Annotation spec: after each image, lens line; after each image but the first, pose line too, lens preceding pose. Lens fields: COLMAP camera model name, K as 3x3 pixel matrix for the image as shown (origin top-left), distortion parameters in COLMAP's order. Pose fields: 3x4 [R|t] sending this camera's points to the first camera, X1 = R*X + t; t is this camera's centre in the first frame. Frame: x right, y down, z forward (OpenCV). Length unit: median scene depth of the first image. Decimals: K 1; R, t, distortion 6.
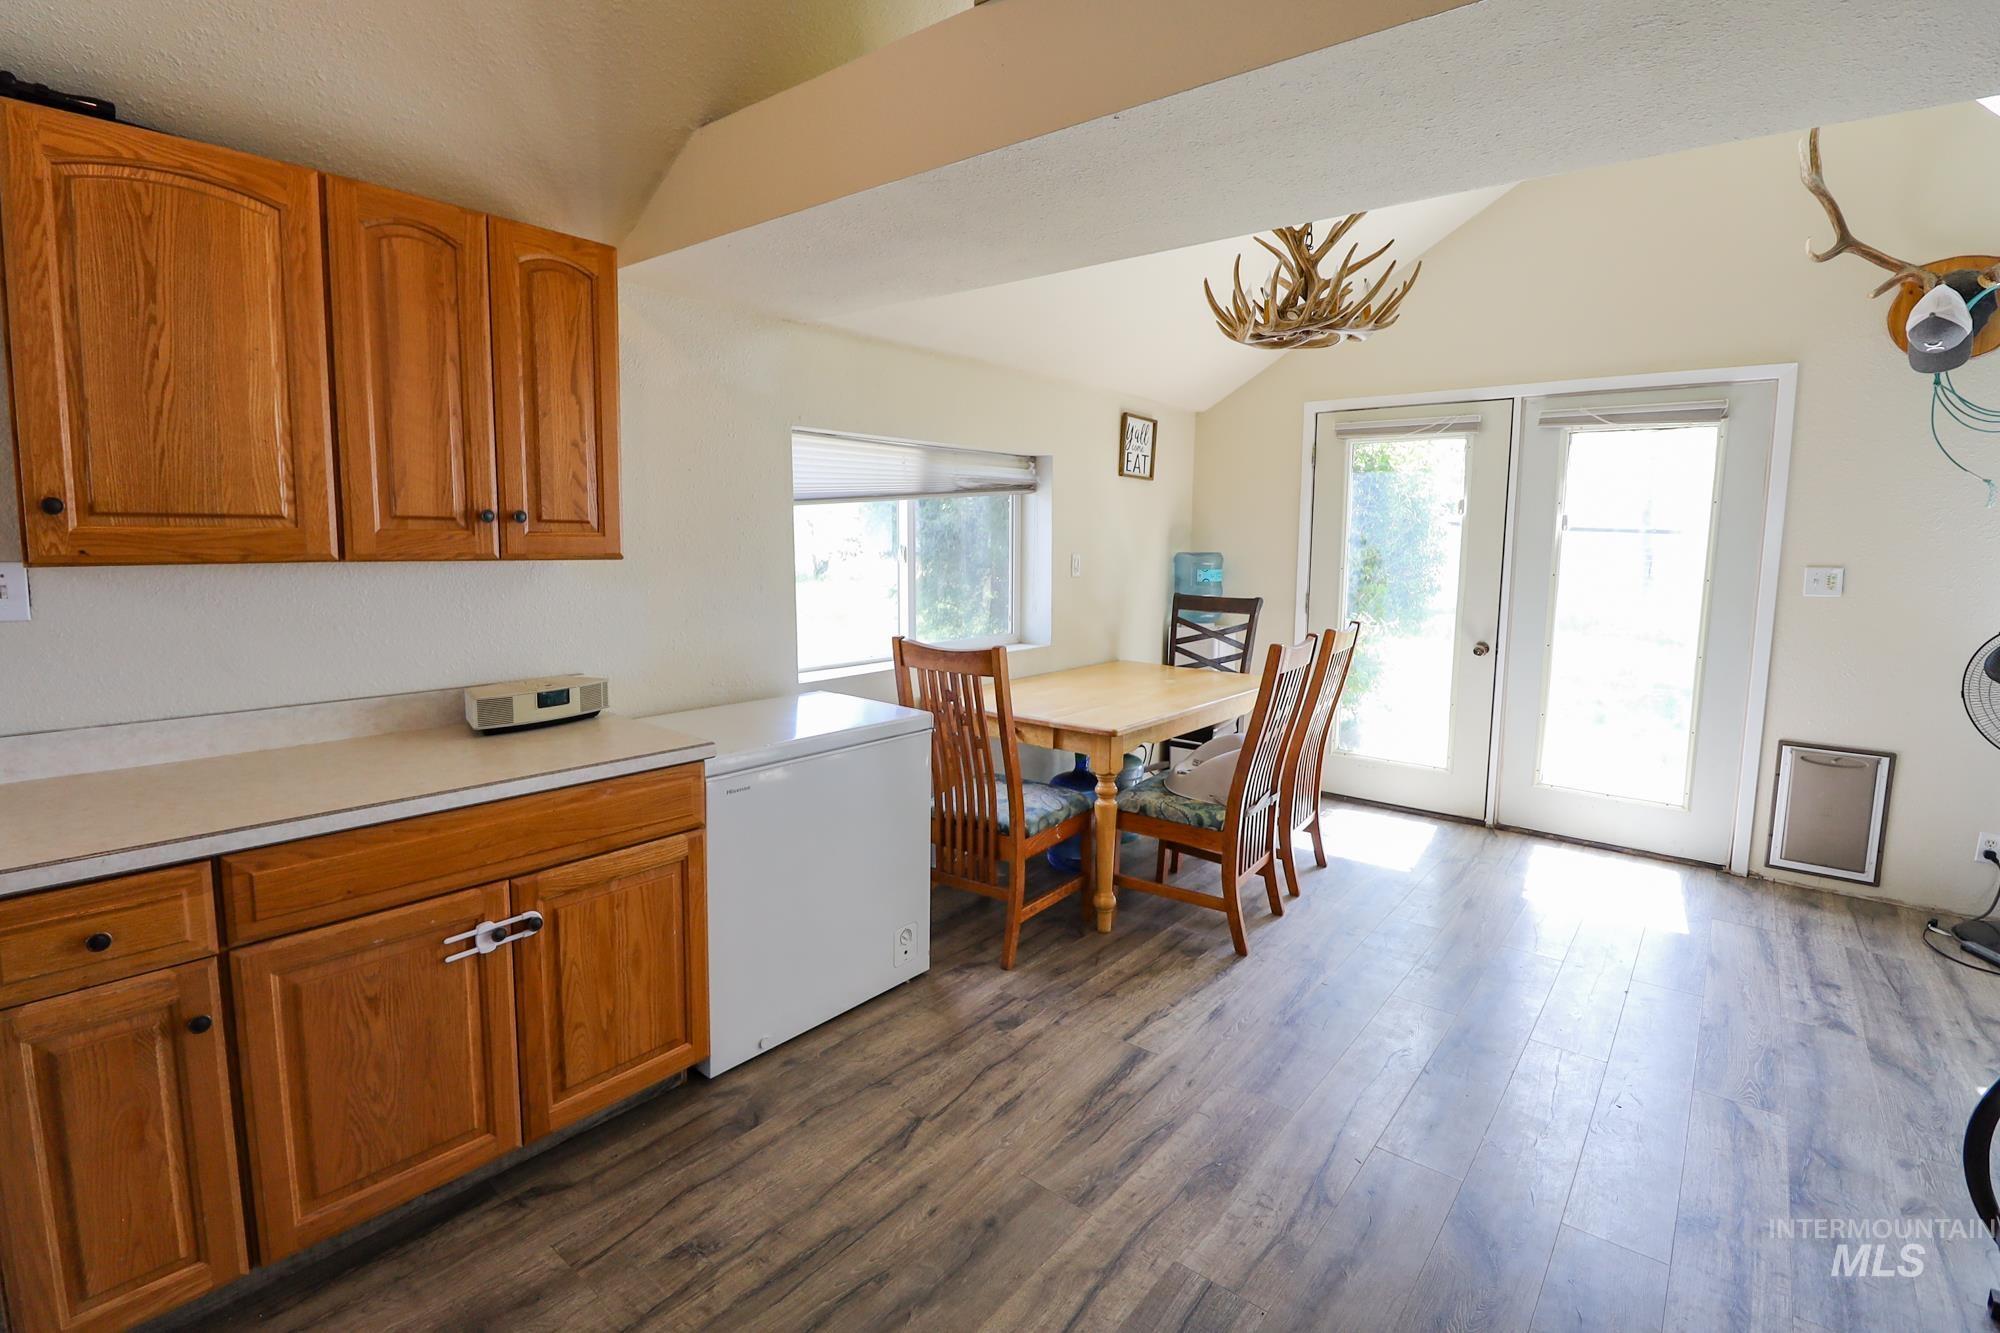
lens RADIAL K [[927.0, 0, 989.7], [0, 927.0, 650.0], [0, 0, 1]] dist [-0.012092, -0.005496]
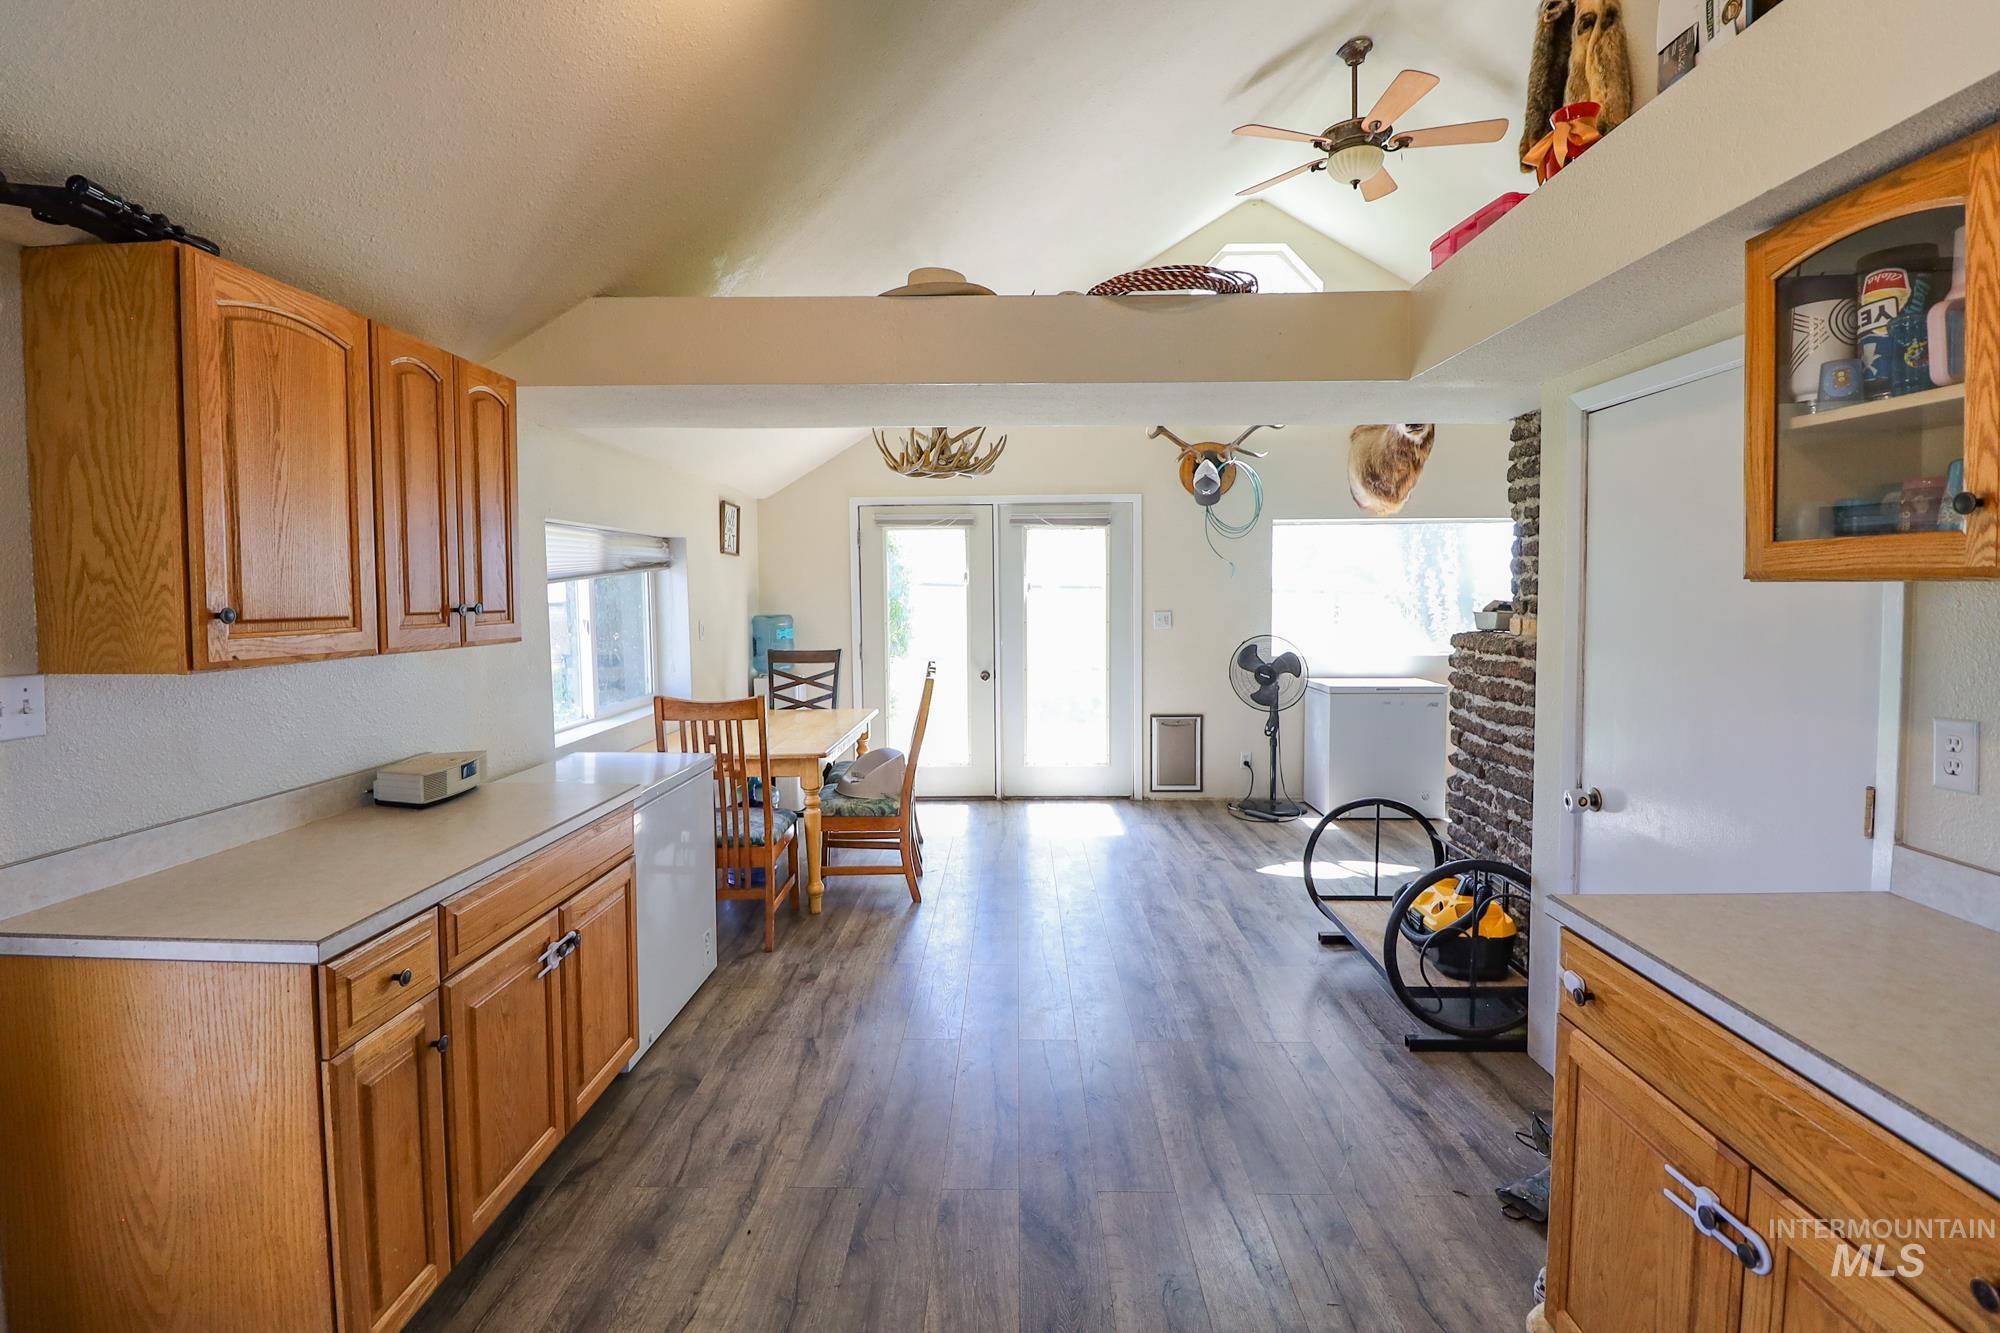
lens RADIAL K [[927.0, 0, 999.0], [0, 927.0, 653.4], [0, 0, 1]] dist [-0.012092, -0.005496]
pose [[0.782647, -0.059710, 0.619596, -0.455216], [0.093876, 0.995326, -0.022662, -0.001241], [-0.615347, 0.075901, 0.784594, -0.193054]]
